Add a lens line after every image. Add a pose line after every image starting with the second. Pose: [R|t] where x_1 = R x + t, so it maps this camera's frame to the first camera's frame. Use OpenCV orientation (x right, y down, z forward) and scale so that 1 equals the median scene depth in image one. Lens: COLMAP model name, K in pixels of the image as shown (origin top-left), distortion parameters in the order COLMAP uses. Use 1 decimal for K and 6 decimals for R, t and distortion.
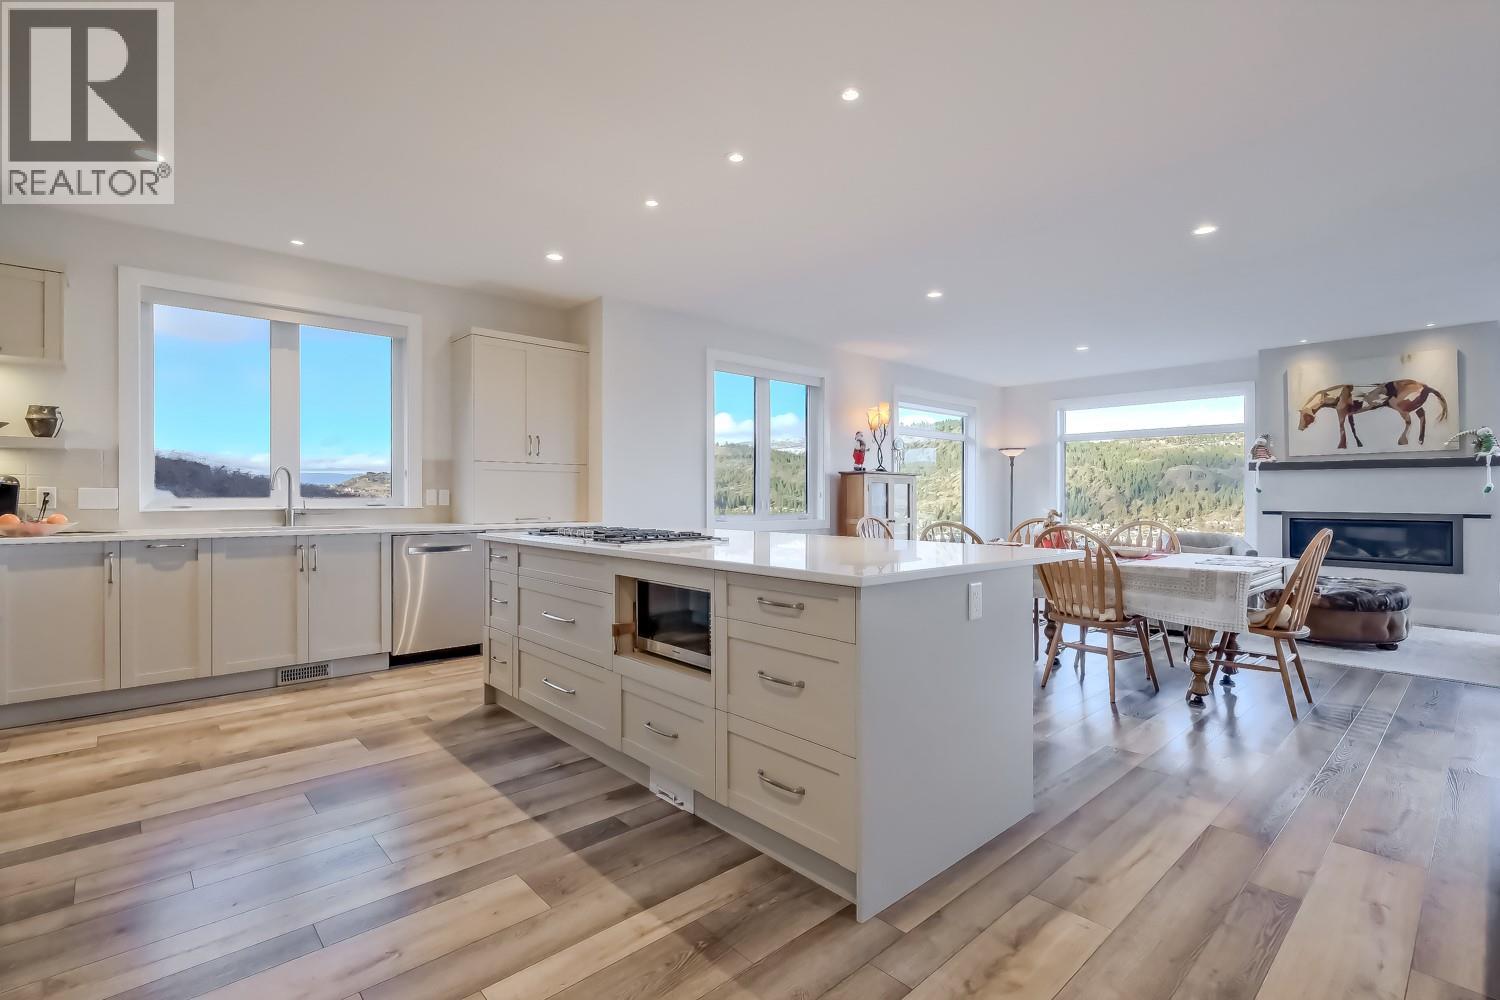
lens RADIAL K [[690.8, 0, 737.0], [0, 690.8, 487.4], [0, 0, 1]] dist [-0.008246, 0.001339]
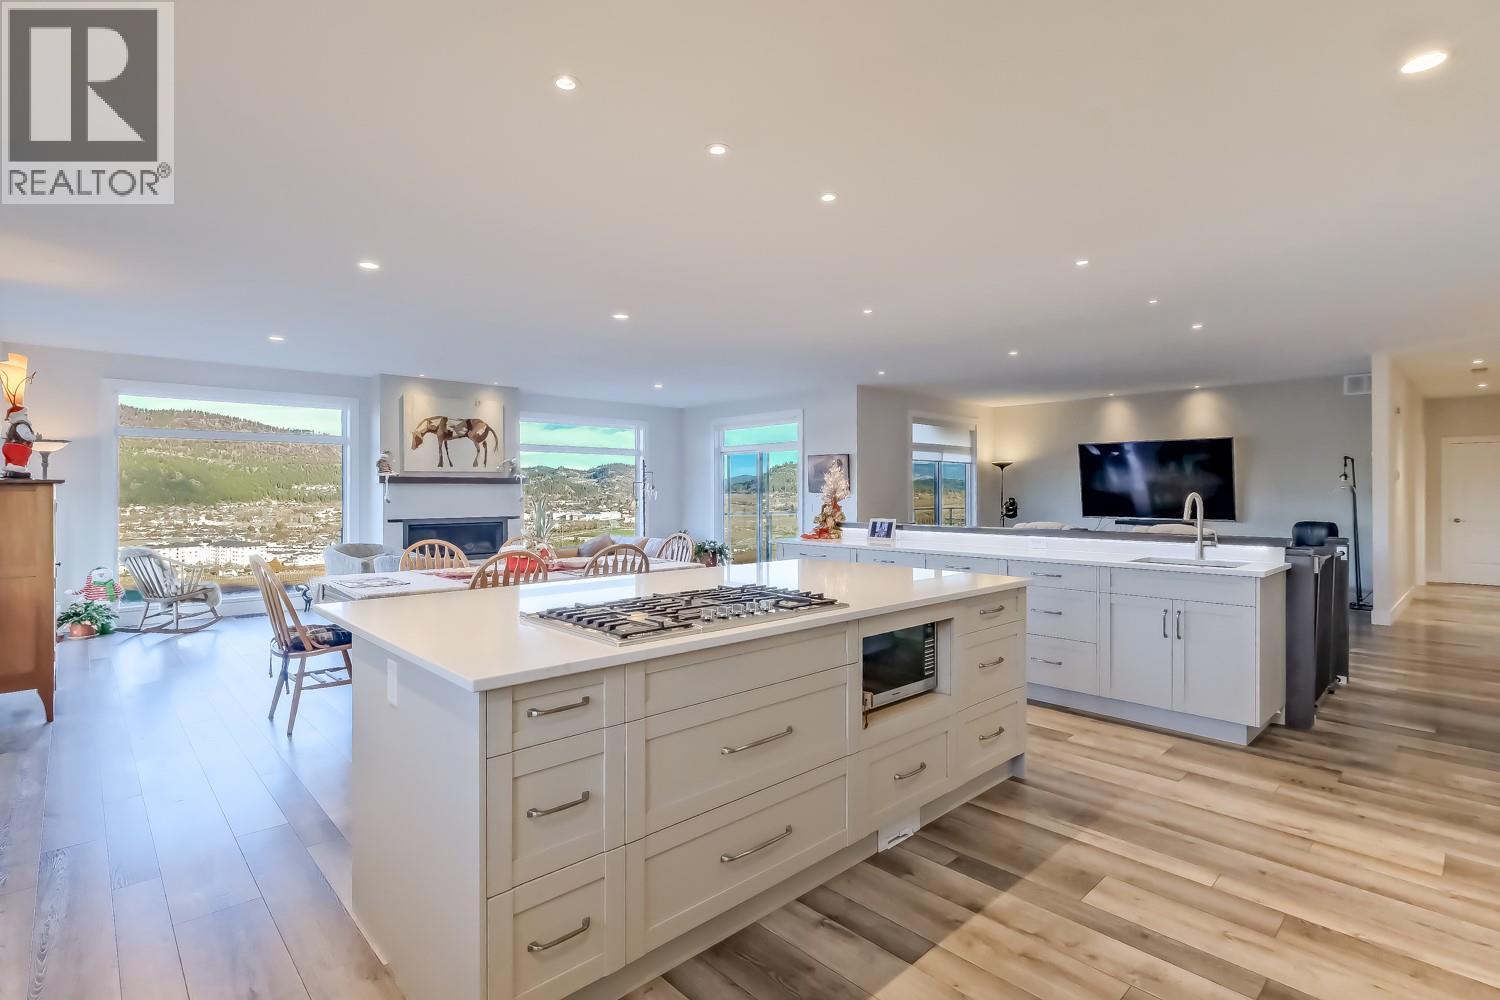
lens RADIAL K [[721.7, 0, 745.9], [0, 721.7, 486.8], [0, 0, 1]] dist [0.000001, -0.001267]
pose [[-0.024531, 0.001109, 0.999698, -0.462451], [-0.011540, 0.999932, -0.001393, -0.026681], [-0.999632, -0.011570, -0.024517, 0.499867]]
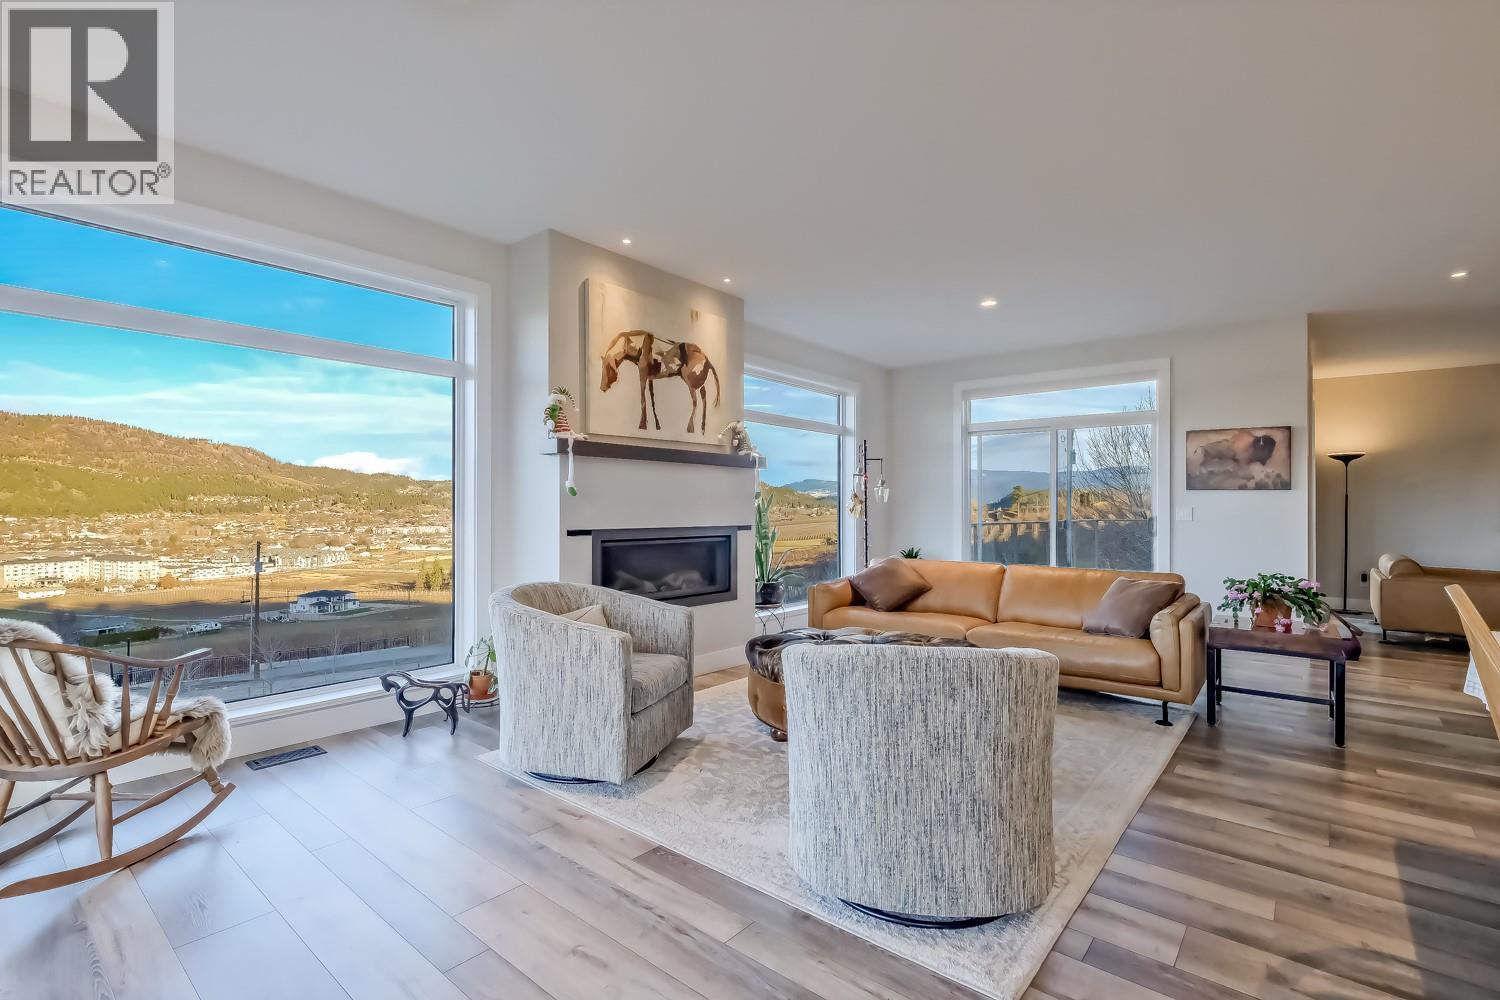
lens RADIAL K [[690.8, 0, 738.9], [0, 690.8, 503.4], [0, 0, 1]] dist [-0.008246, 0.001339]
pose [[-0.140335, -0.001295, 0.990103, 0.236617], [-0.018707, 0.999824, -0.001344, 0.012660], [-0.989927, -0.018710, -0.140335, 1.047395]]
